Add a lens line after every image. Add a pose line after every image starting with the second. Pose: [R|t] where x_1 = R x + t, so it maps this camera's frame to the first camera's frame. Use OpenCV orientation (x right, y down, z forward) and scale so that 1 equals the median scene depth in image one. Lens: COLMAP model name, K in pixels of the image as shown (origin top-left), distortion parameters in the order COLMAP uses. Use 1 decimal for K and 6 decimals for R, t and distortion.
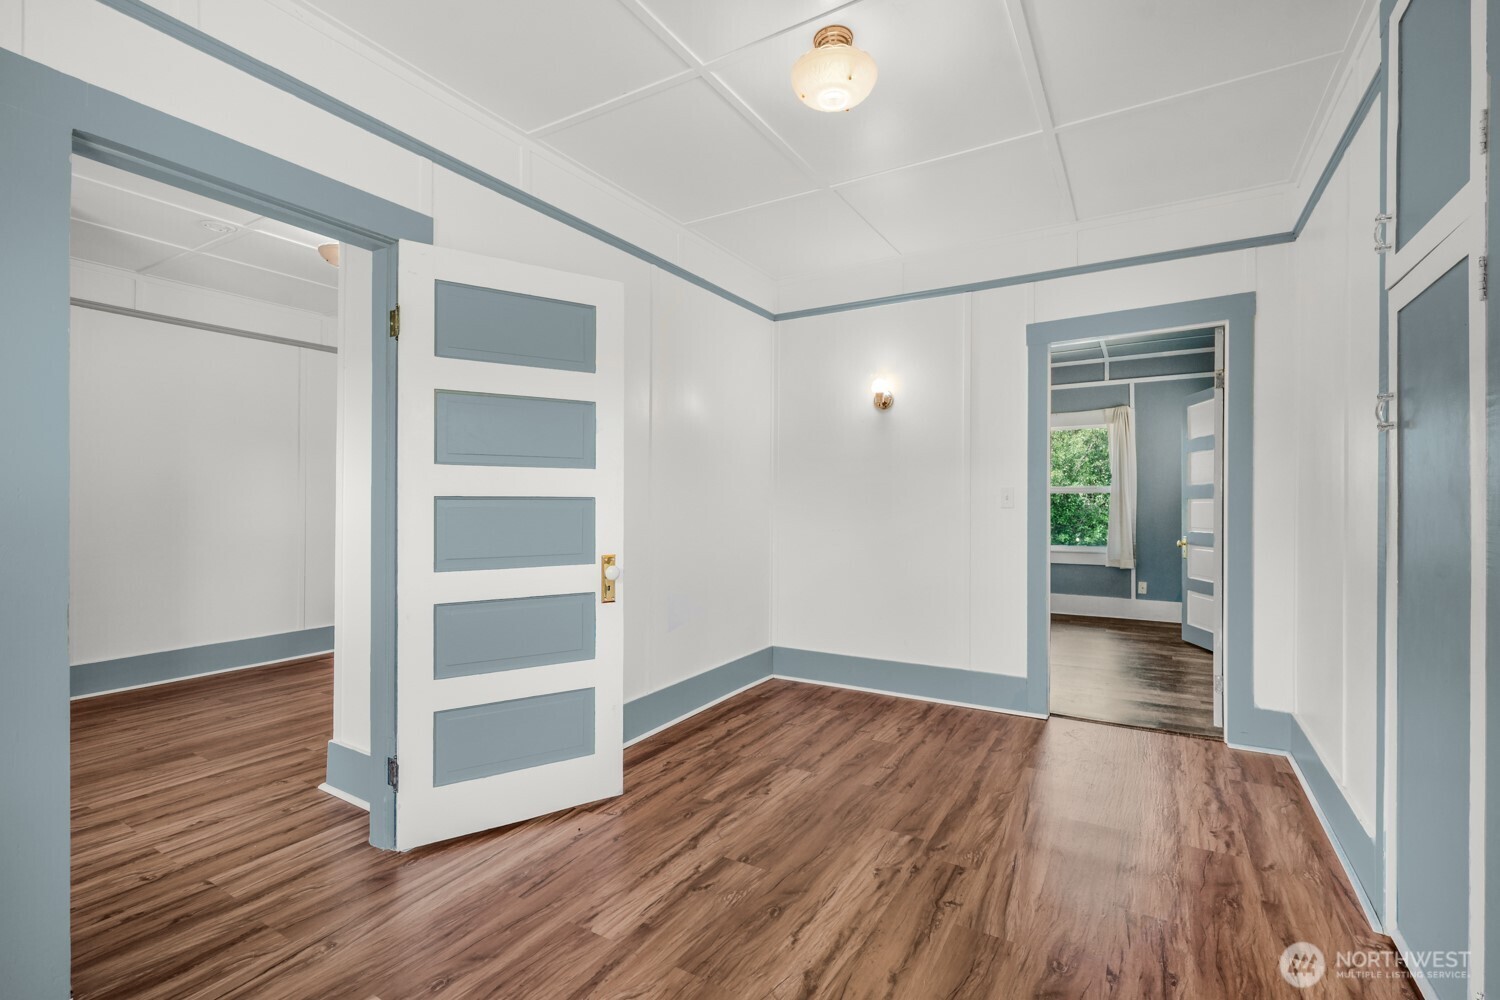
lens RADIAL K [[668.9, 0, 753.2], [0, 668.9, 504.3], [0, 0, 1]] dist [0.002169, 0.000300]
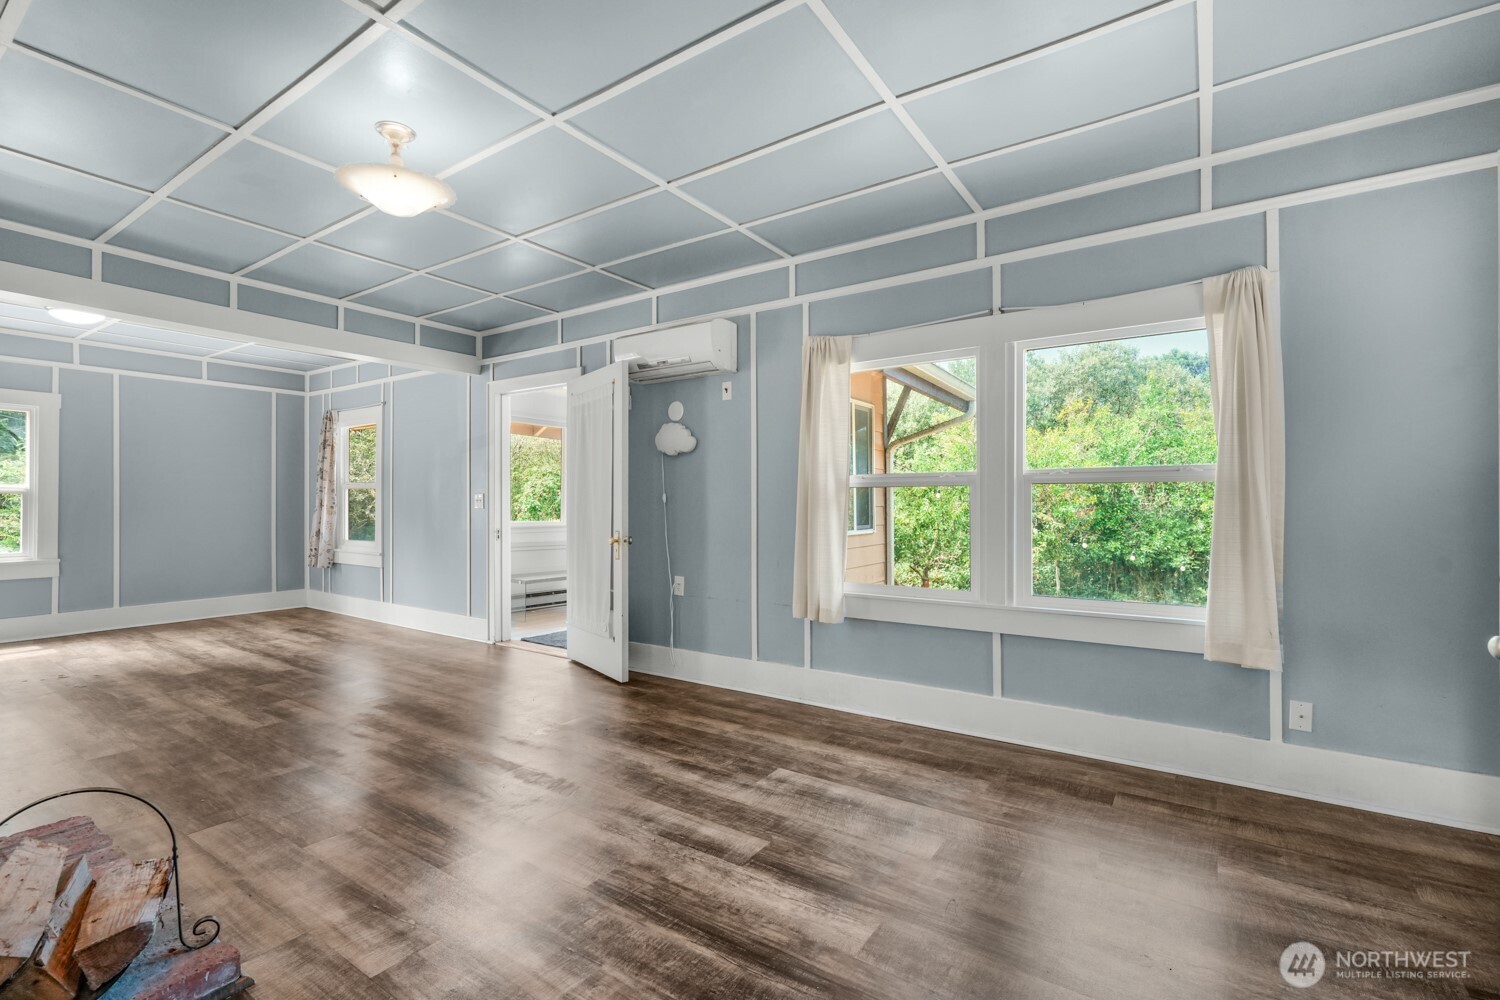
lens RADIAL K [[668.9, 0, 754.7], [0, 668.9, 500.7], [0, 0, 1]] dist [0.002169, 0.000300]
pose [[0.998120, 0.003494, -0.061183, 0.223356], [-0.003618, 0.999992, -0.001920, -0.001951], [0.061175, 0.002137, 0.998125, 0.462849]]
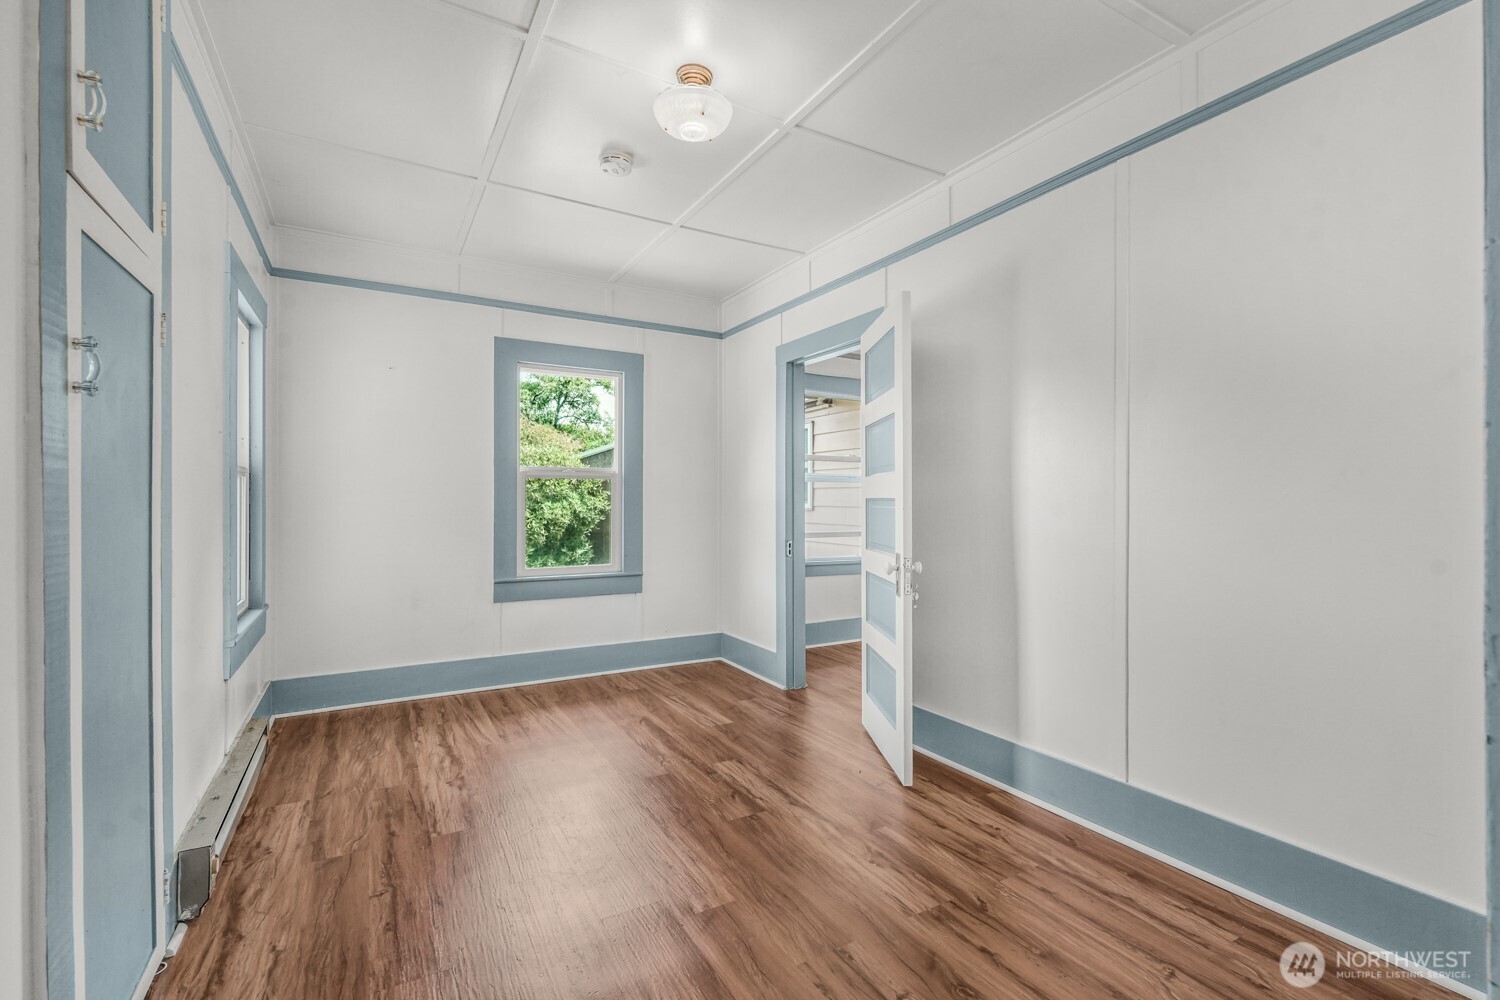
lens RADIAL K [[668.9, 0, 756.1], [0, 668.9, 497.1], [0, 0, 1]] dist [0.002169, 0.000300]
pose [[-0.484899, -0.004159, -0.874560, 0.990296], [-0.005660, 0.999983, -0.001617, -0.010612], [0.874552, 0.004166, -0.484914, 1.569787]]
